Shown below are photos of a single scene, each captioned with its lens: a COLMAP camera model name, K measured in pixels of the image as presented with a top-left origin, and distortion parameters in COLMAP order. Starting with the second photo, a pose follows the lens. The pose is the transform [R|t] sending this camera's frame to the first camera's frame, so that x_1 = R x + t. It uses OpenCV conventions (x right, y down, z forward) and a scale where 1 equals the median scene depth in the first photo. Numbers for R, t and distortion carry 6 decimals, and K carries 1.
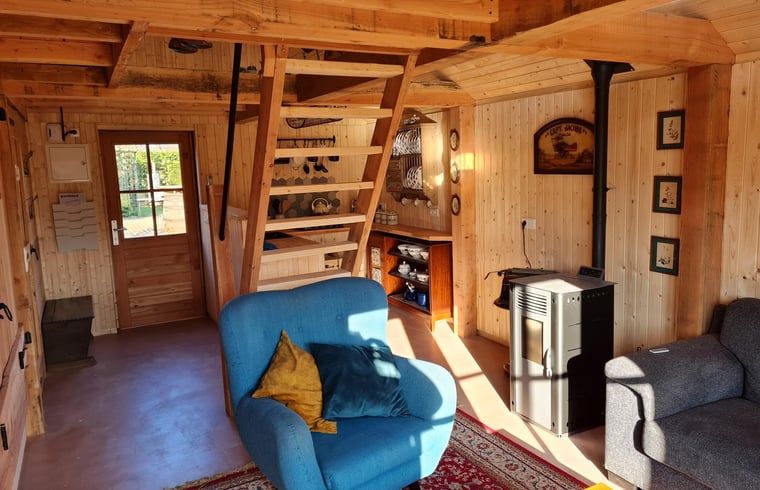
lens RADIAL K [[573.3, 0, 384.3], [0, 573.3, 242.6], [0, 0, 1]] dist [0.040854, -0.010221]
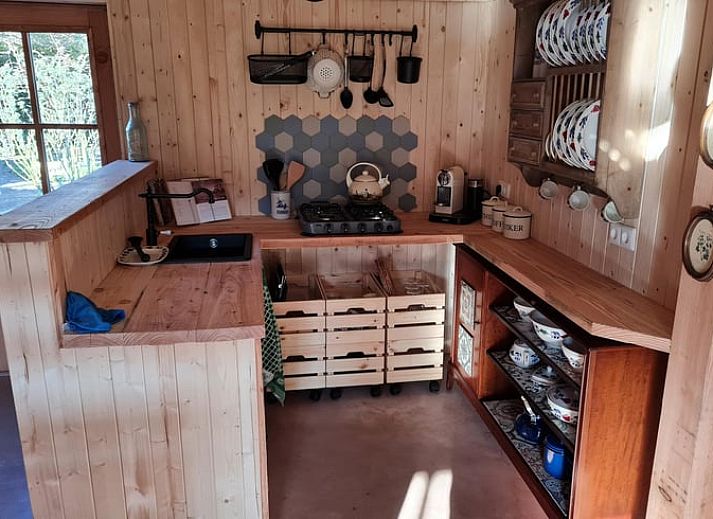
lens RADIAL K [[603.5, 0, 354.1], [0, 603.5, 262.6], [0, 0, 1]] dist [0.054334, -0.041343]
pose [[0.939422, 0.128985, -0.317568, 0.051513], [-0.085450, 0.985372, 0.147447, -0.075309], [0.331941, -0.111379, 0.936702, 0.572438]]
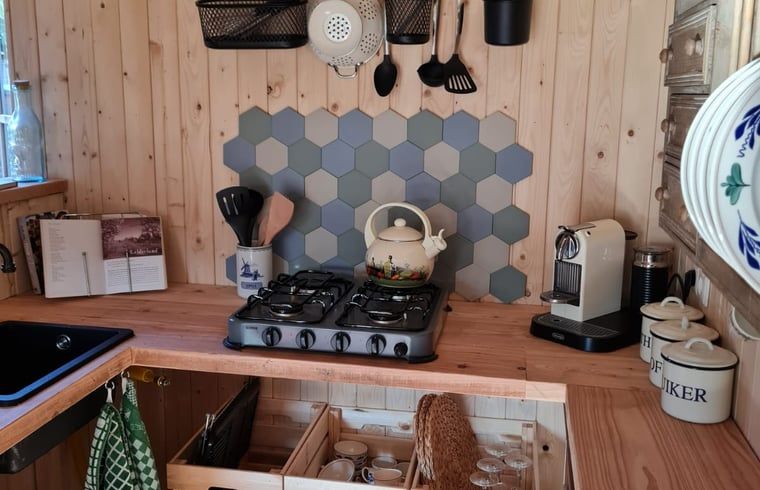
lens RADIAL K [[766.1, 0, 371.9], [0, 766.1, 244.8], [0, 0, 1]] dist [0.038145, 0.000000]
pose [[0.761693, 0.167457, -0.625924, 0.083762], [-0.127813, 0.985876, 0.108220, -0.101316], [0.635206, -0.002429, 0.772339, 0.821842]]
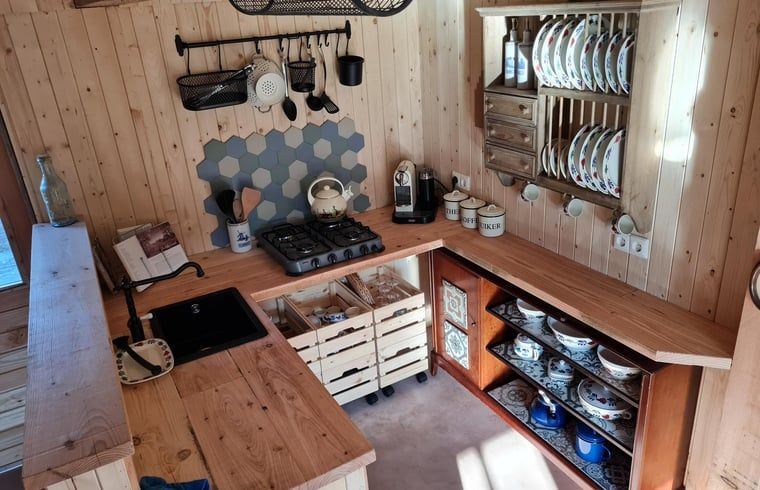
lens RADIAL K [[573.3, 0, 377.3], [0, 573.3, 249.9], [0, 0, 1]] dist [0.040854, -0.010221]
pose [[0.999346, -0.034549, -0.010687, -0.075520], [0.036145, 0.963775, 0.264255, -0.151969], [0.001170, -0.264468, 0.964394, 0.609750]]
